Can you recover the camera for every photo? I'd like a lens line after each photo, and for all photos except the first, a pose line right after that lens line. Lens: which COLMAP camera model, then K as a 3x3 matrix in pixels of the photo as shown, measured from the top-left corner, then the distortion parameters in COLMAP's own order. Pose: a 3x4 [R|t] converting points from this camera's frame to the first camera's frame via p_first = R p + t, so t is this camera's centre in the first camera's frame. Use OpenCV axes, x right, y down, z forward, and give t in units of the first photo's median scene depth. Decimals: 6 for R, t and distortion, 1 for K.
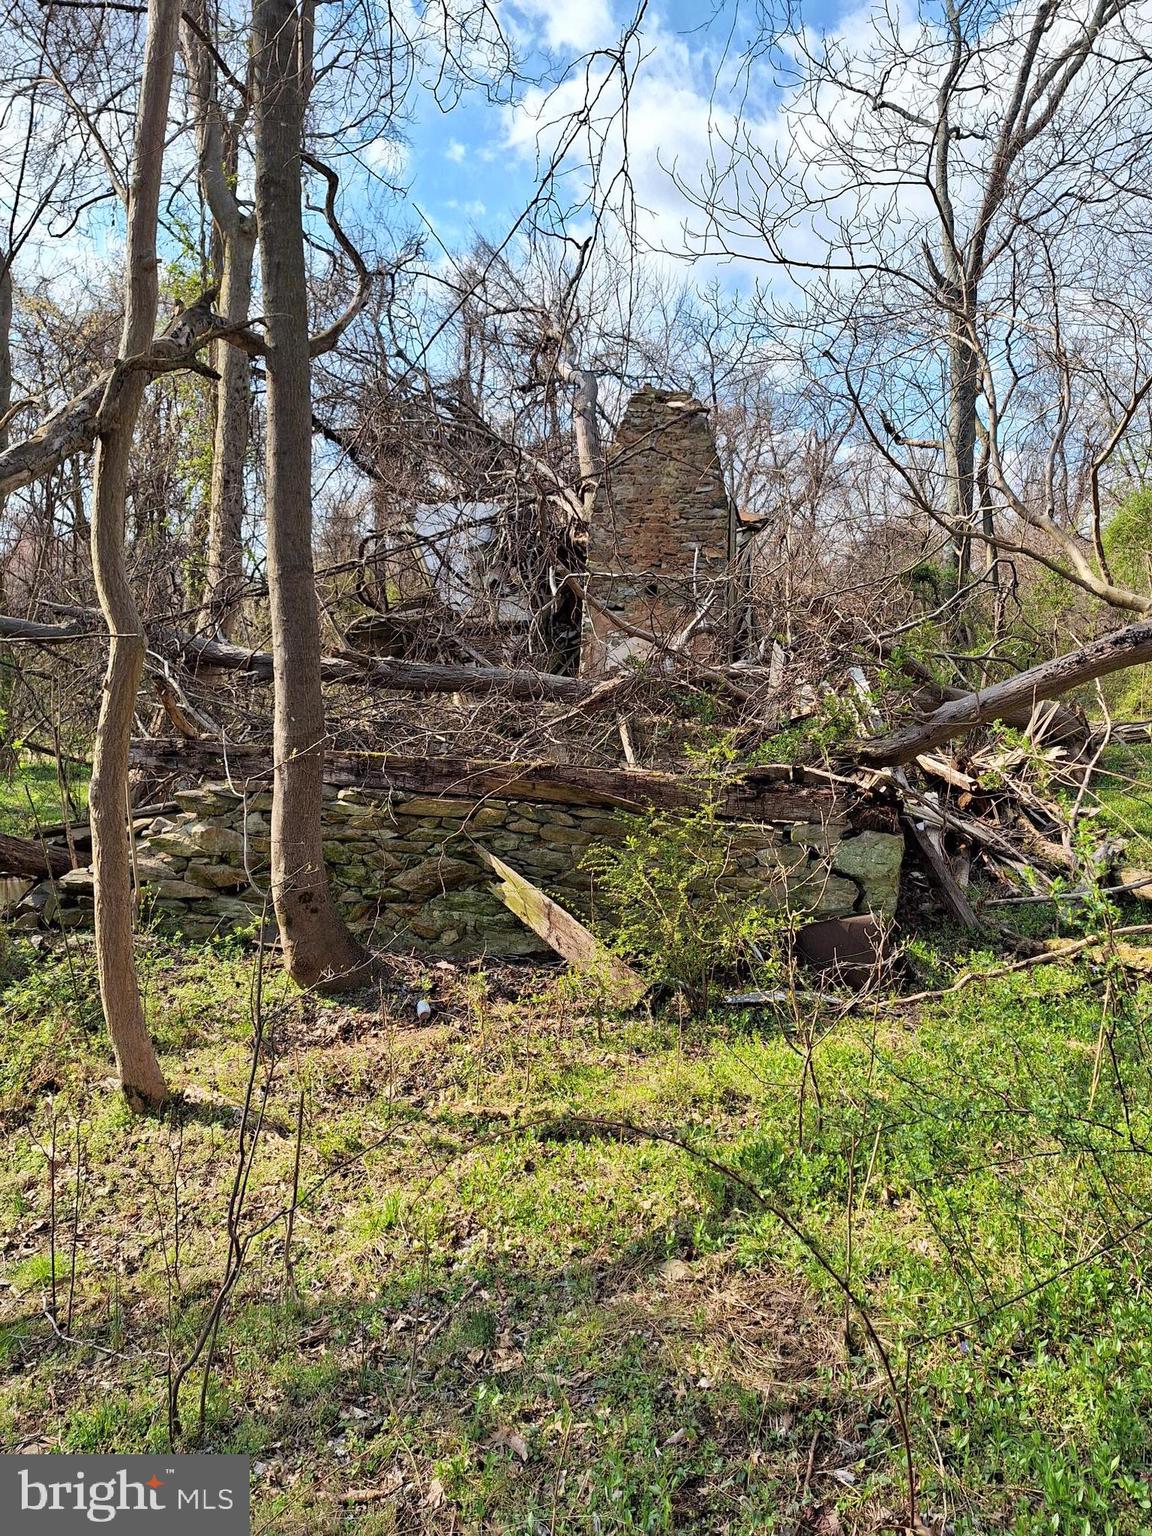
lens RADIAL K [[1306.2, 0, 577.1], [0, 1306.2, 812.5], [0, 0, 1]] dist [0.095411, -0.205023]
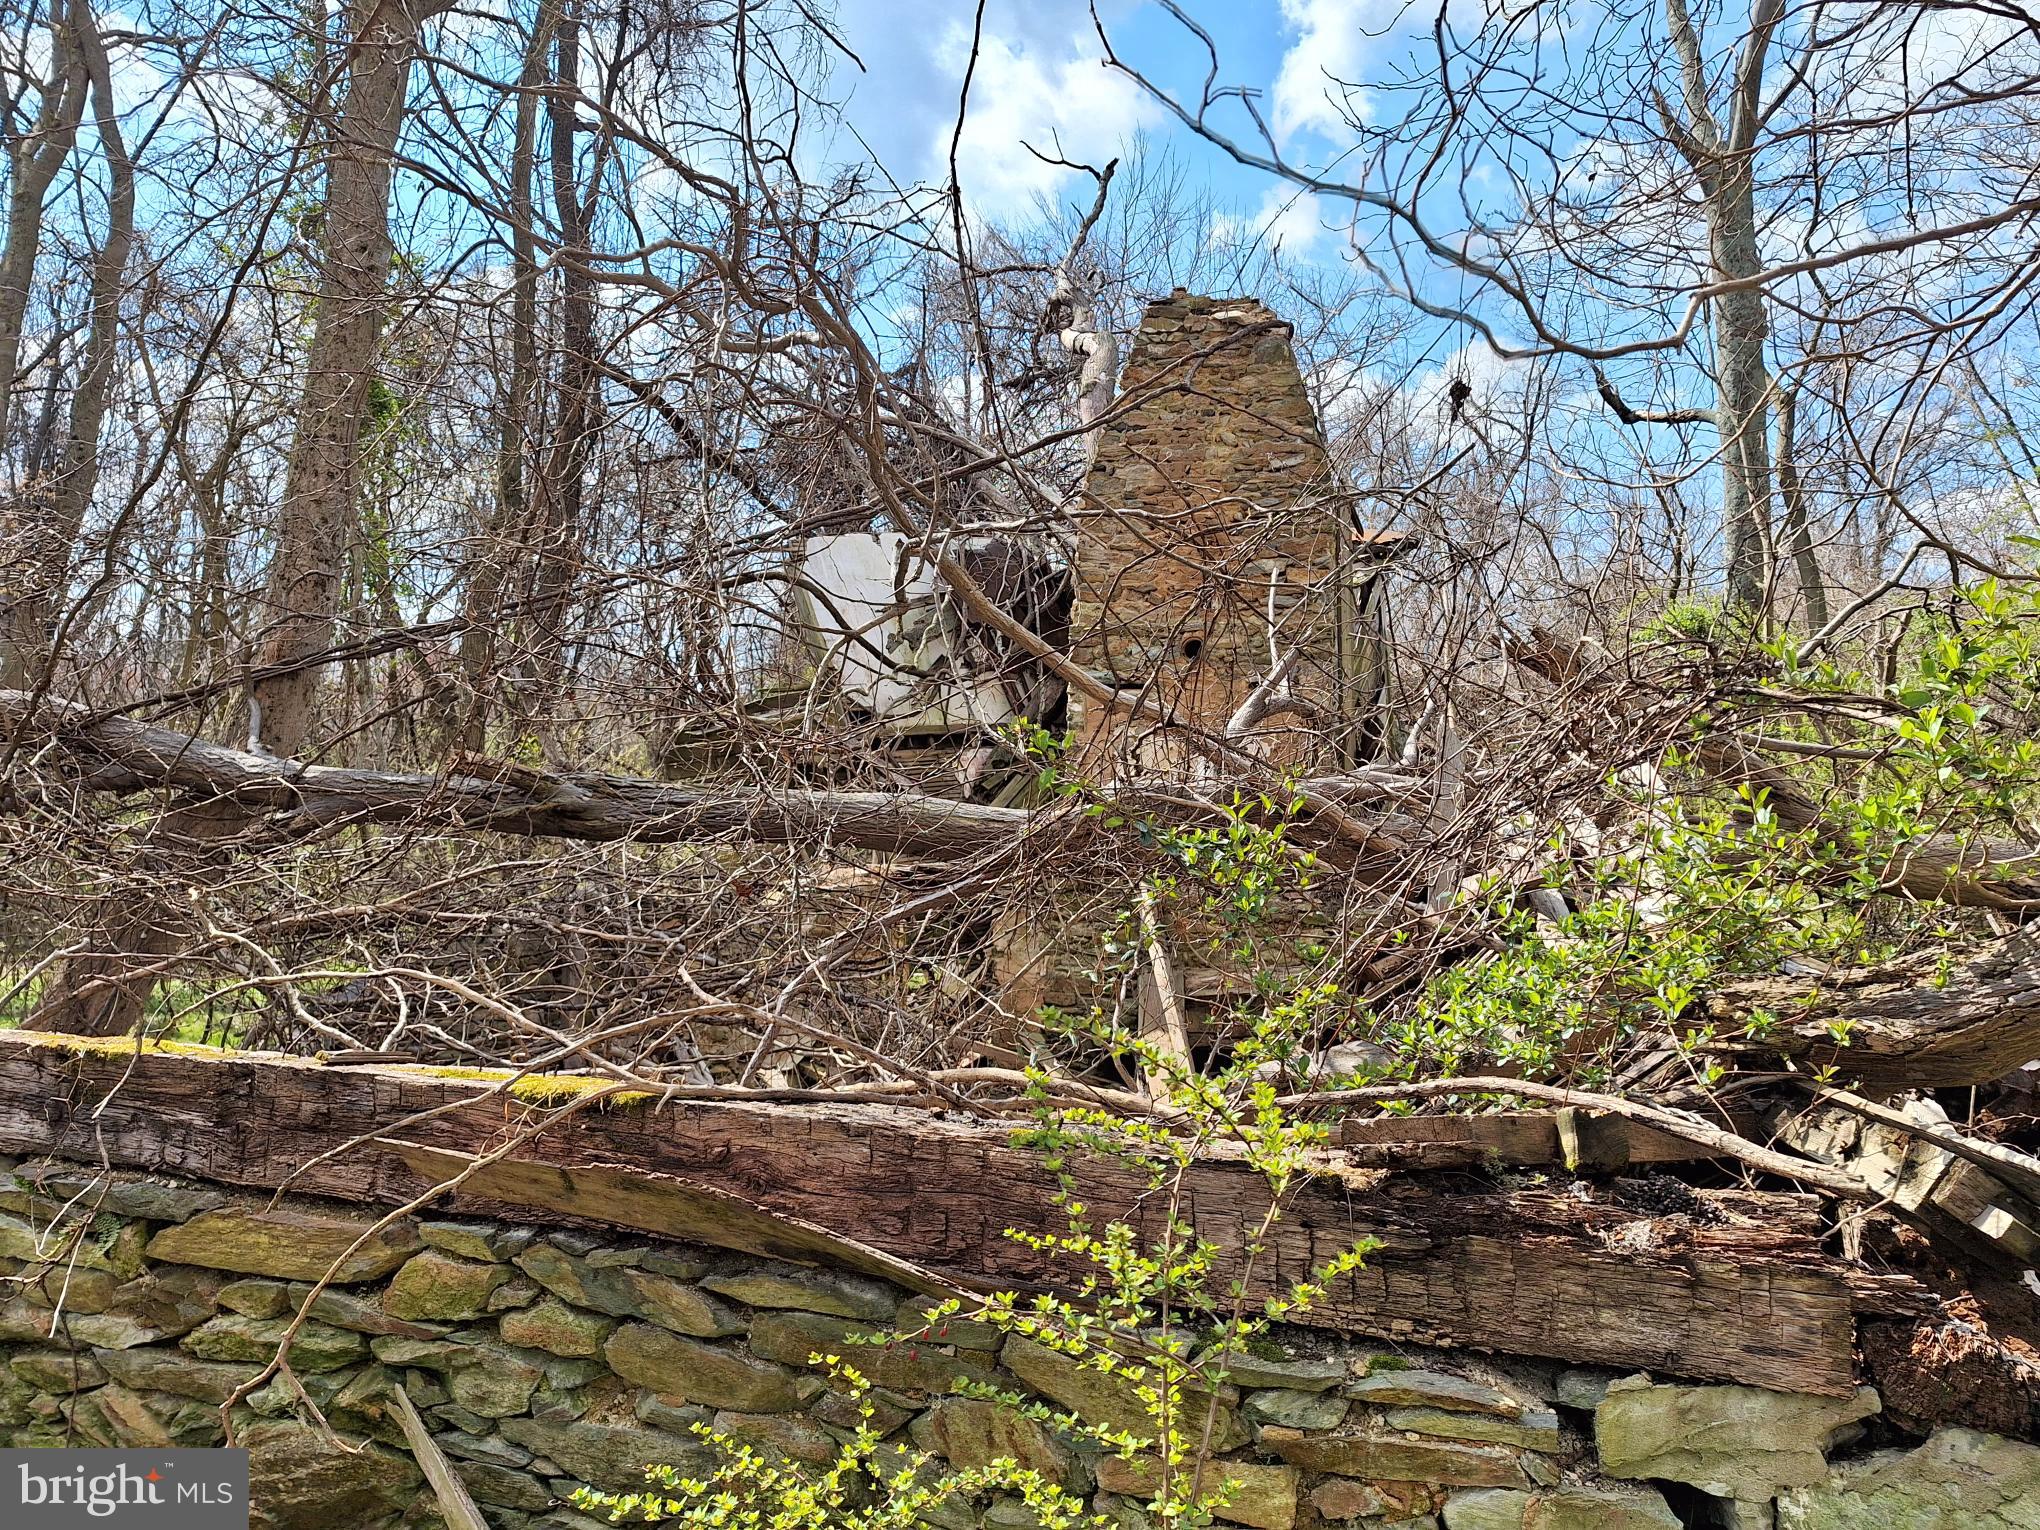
lens RADIAL K [[1646.4, 0, 1020.1], [0, 1646.4, 737.7], [0, 0, 1]] dist [0.084005, -0.131454]
pose [[0.995725, -0.023027, -0.089453, 0.082302], [0.008494, 0.987151, -0.159563, -0.050025], [0.091978, 0.158121, 0.983126, 0.610882]]
